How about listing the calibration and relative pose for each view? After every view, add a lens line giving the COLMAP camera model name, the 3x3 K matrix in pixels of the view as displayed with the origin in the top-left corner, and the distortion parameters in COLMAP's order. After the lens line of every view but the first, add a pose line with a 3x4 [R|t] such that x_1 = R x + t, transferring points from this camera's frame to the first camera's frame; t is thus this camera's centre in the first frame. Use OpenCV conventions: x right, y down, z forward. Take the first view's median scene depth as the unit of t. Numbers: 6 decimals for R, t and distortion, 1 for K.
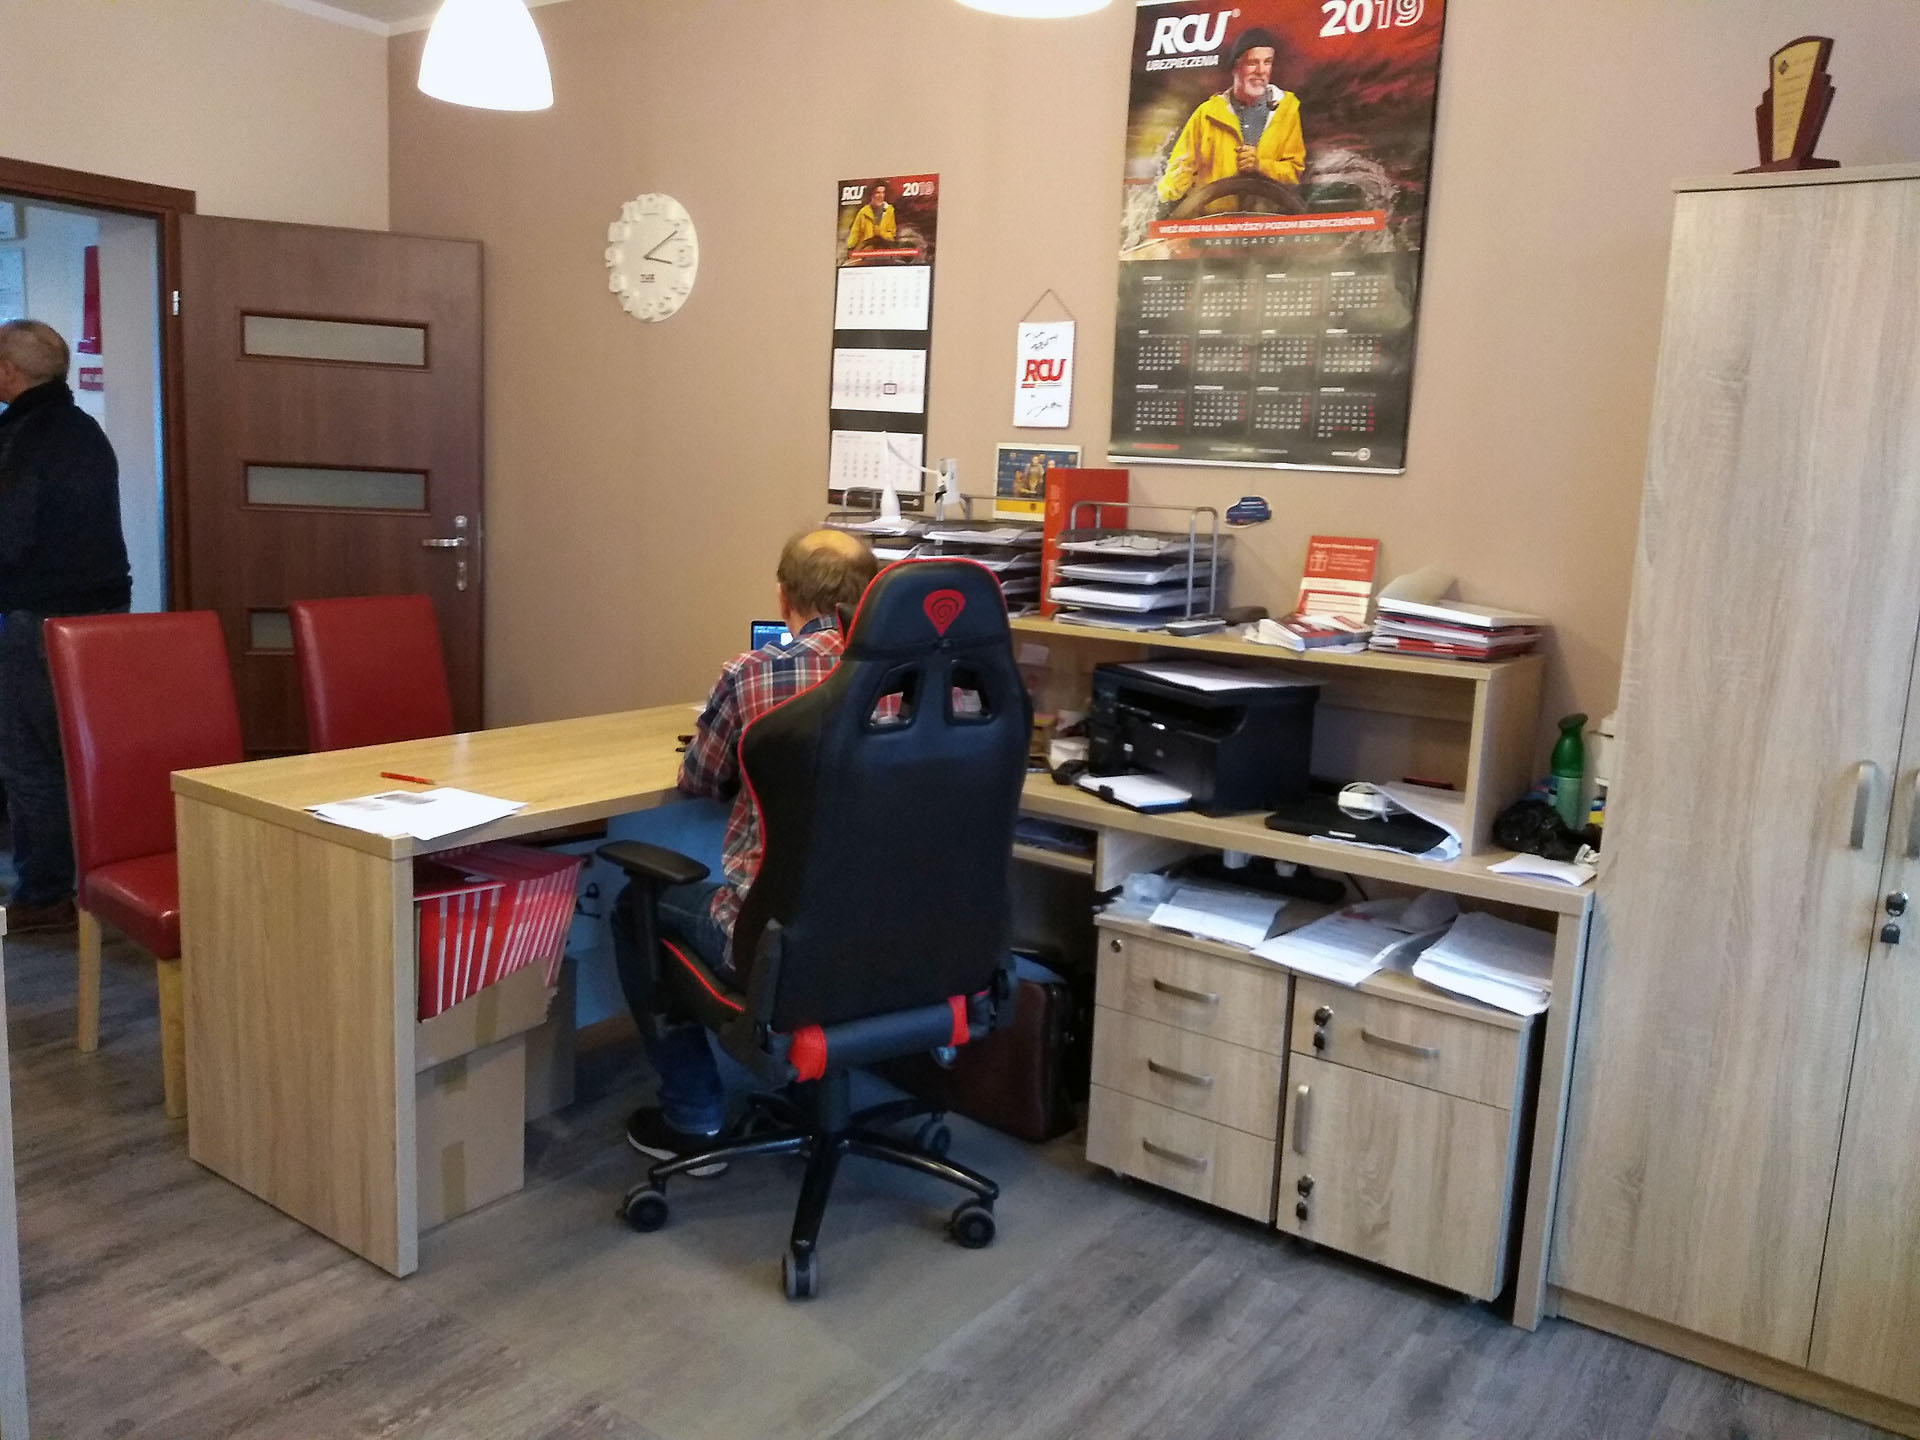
lens RADIAL K [[1519.8, 0, 960.0], [0, 1519.8, 720.0], [0, 0, 1]] dist [-0.000948, -0.002192]
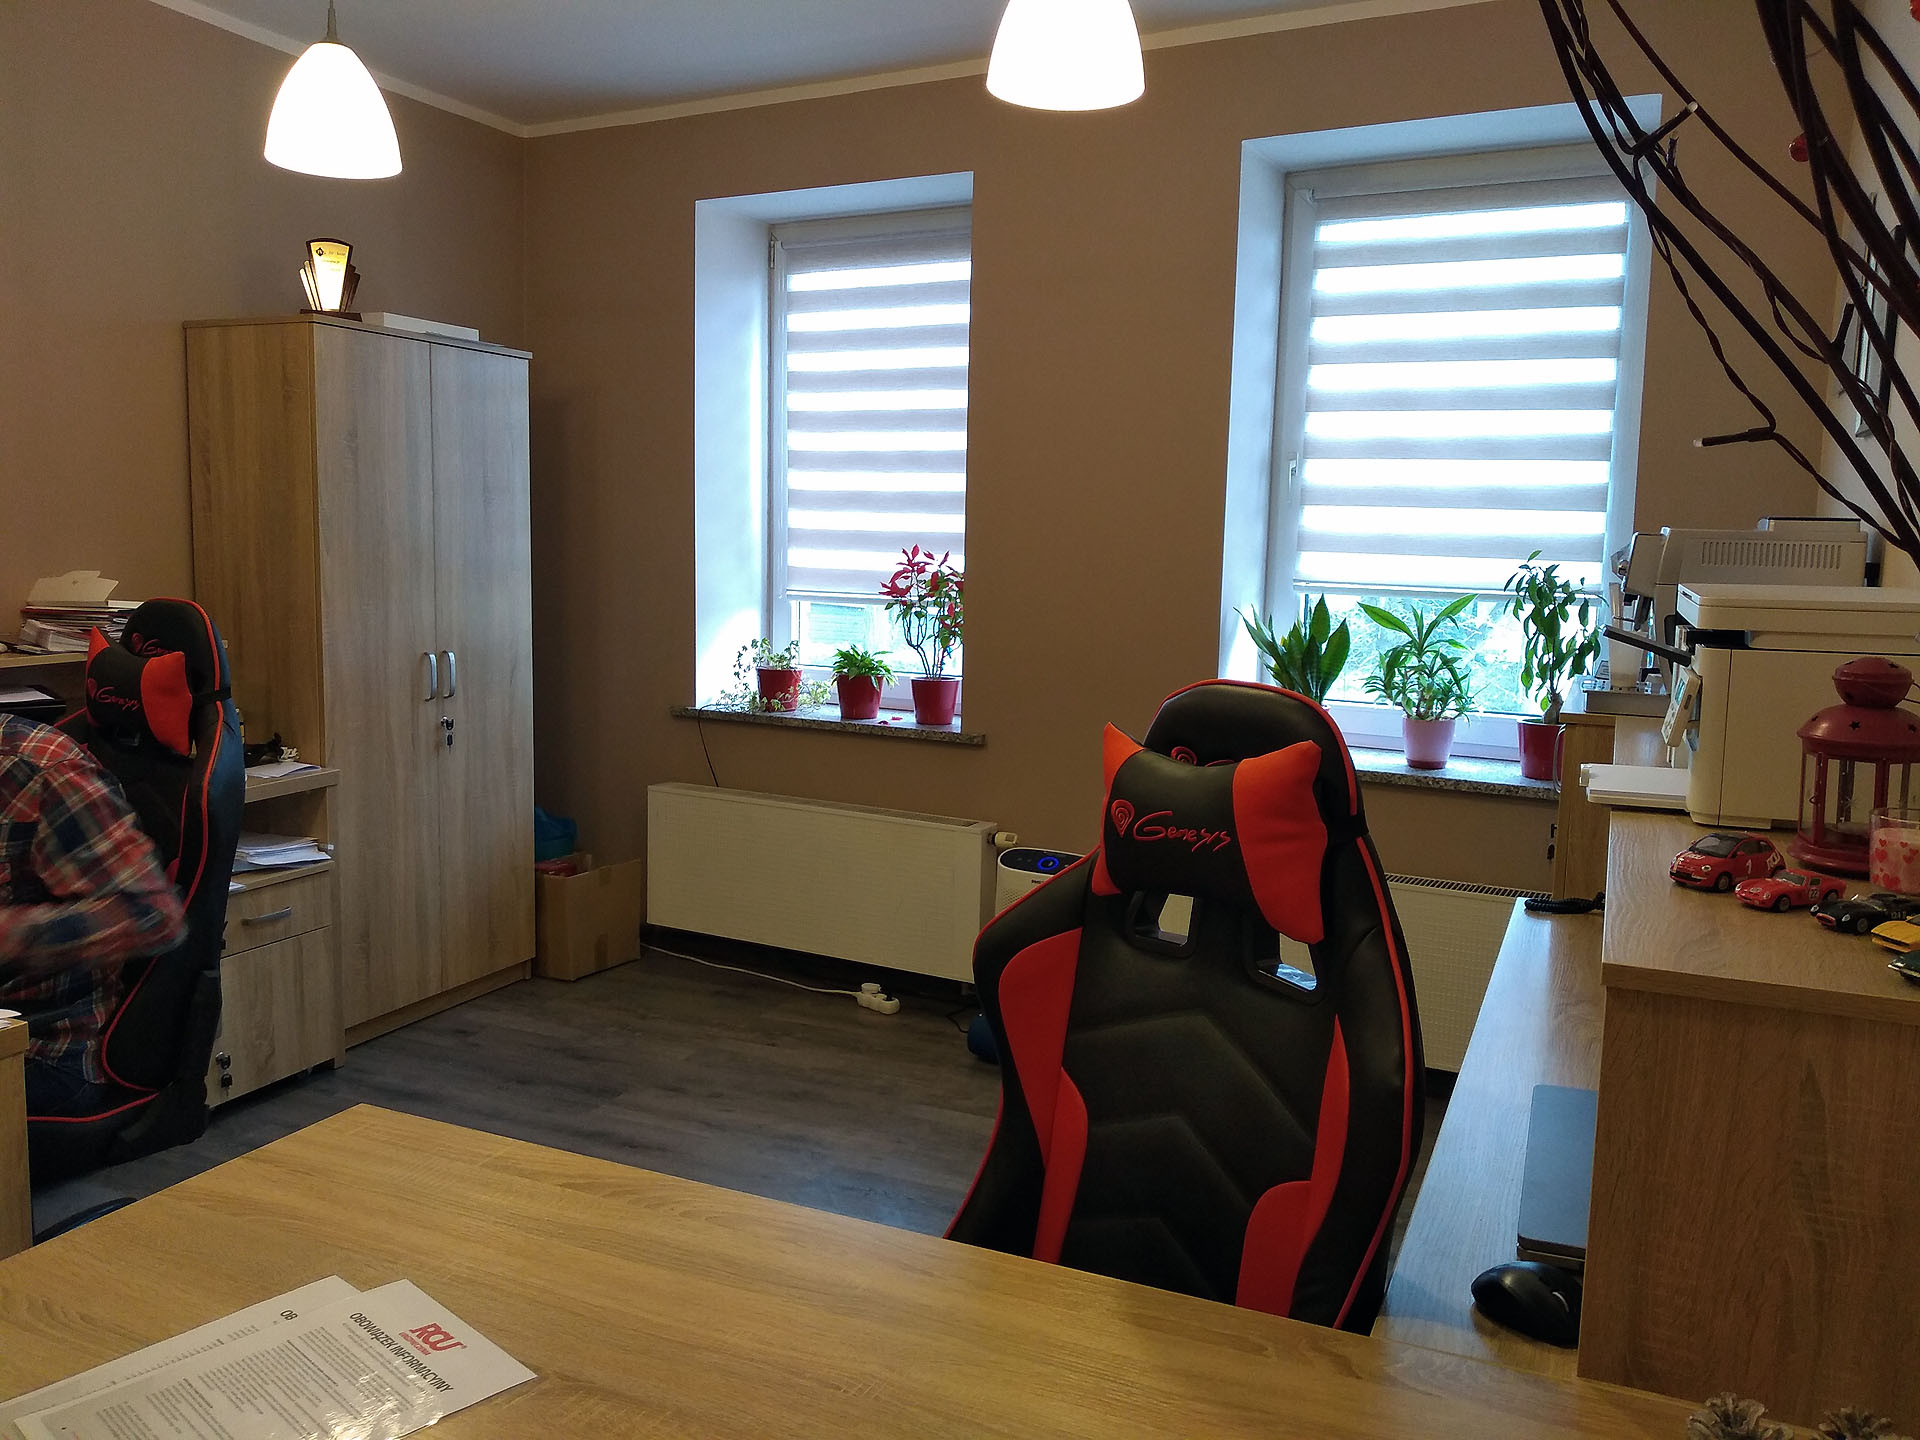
lens RADIAL K [[1519.8, 0, 960.0], [0, 1519.8, 720.0], [0, 0, 1]] dist [-0.000948, -0.002192]
pose [[-0.209233, -0.170886, 0.962818, -1.204563], [0.134939, 0.970147, 0.201511, -0.160319], [-0.968511, 0.172085, -0.179928, 0.650087]]
